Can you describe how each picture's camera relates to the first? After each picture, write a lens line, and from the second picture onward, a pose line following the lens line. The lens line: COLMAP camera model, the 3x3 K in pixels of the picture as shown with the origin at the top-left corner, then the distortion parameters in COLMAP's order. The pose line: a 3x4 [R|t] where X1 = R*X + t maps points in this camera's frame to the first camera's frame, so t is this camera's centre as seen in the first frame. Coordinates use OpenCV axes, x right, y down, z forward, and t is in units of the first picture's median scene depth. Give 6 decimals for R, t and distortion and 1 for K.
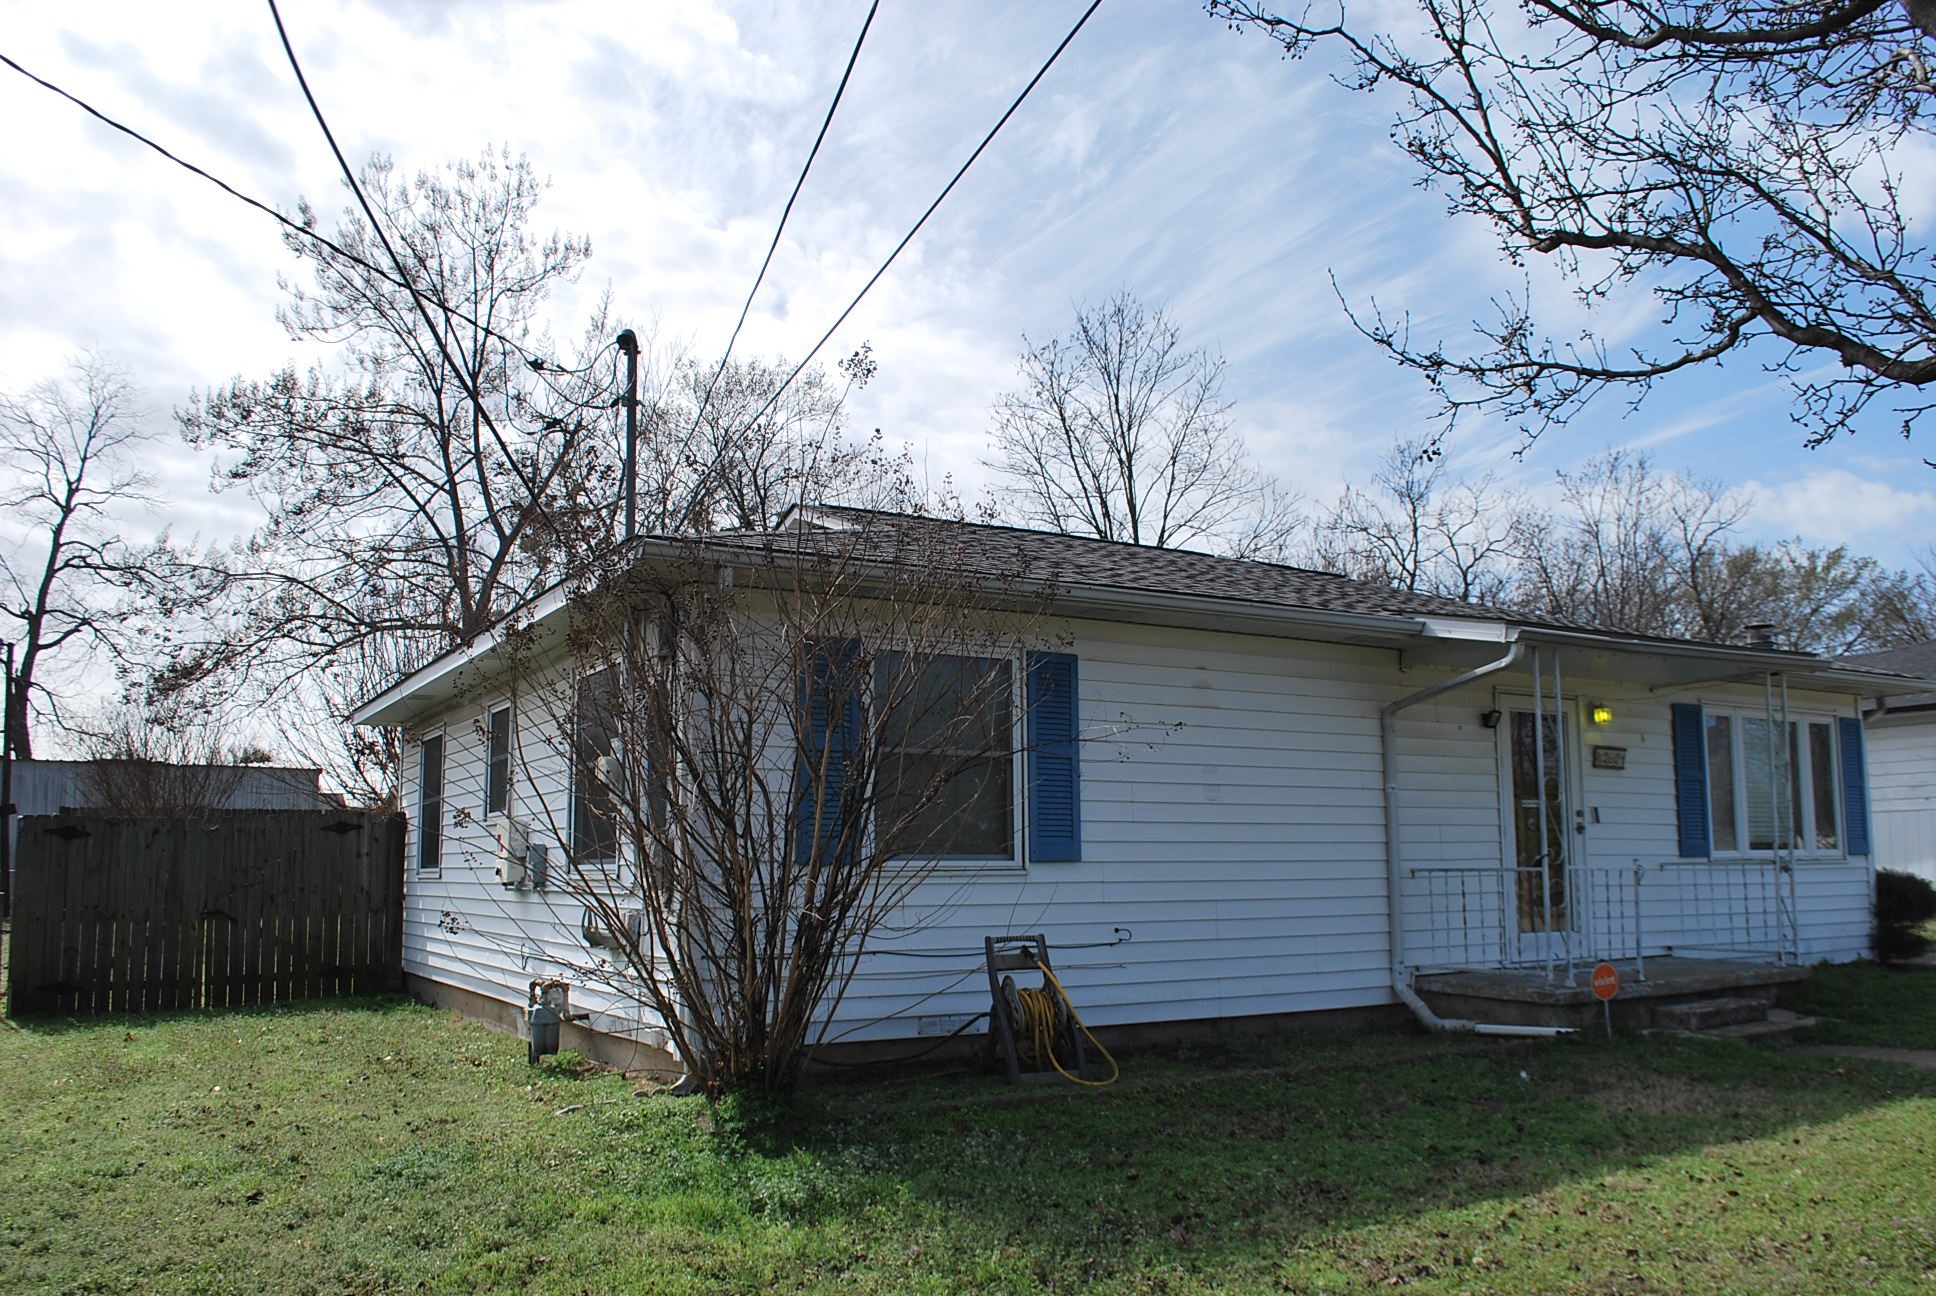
lens RADIAL K [[1535.5, 0, 968.7], [0, 1535.5, 661.0], [0, 0, 1]] dist [-0.085500, 0.020496]
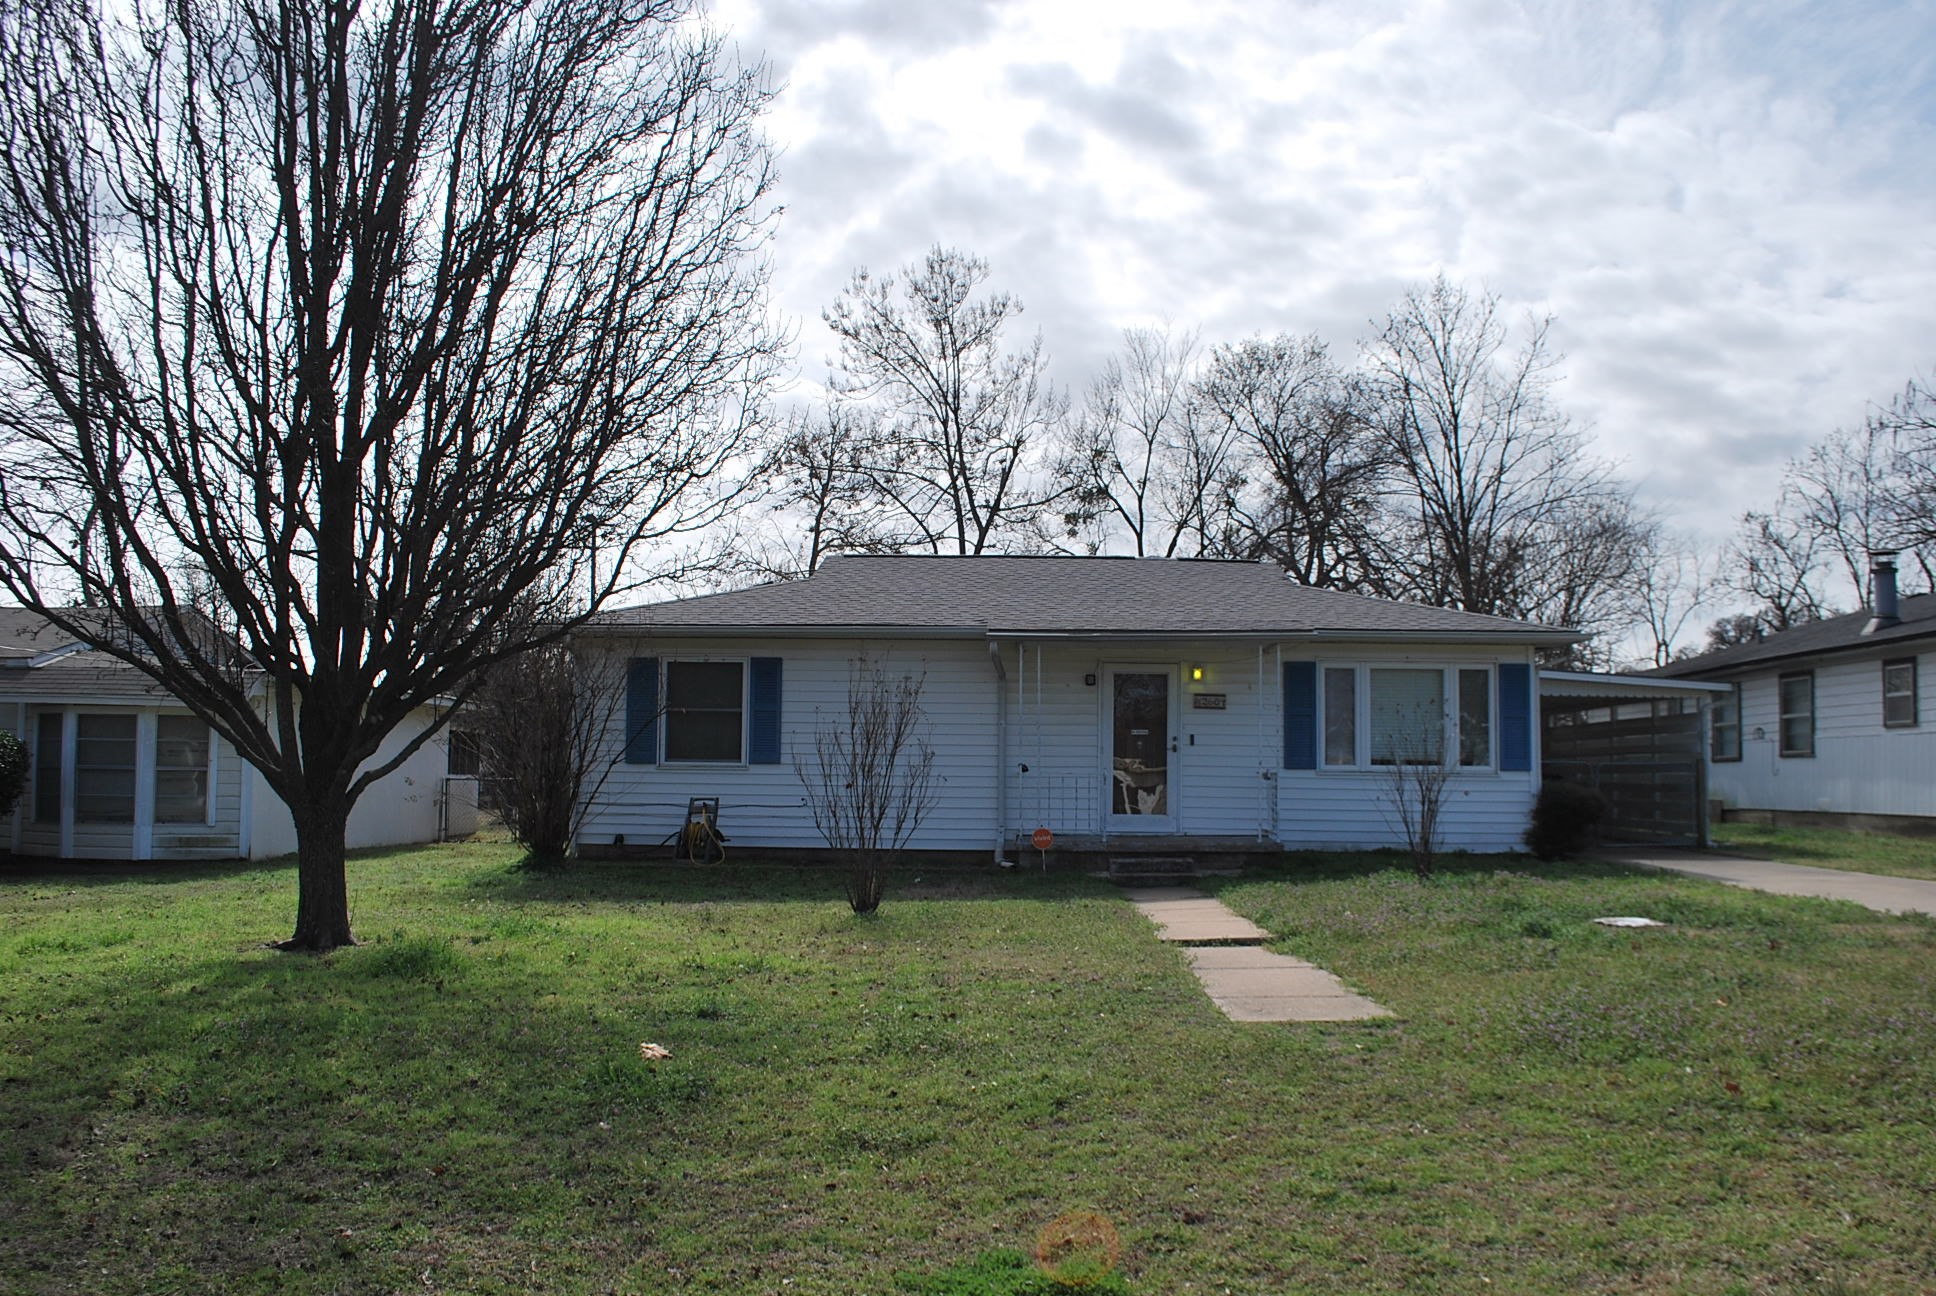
lens RADIAL K [[1535.5, 0, 972.5], [0, 1535.5, 663.1], [0, 0, 1]] dist [-0.085500, 0.020496]
pose [[0.839006, -0.025350, -0.543531, 1.059538], [0.059165, 0.997242, 0.044818, -0.055946], [0.540895, -0.069760, 0.838192, -0.396484]]
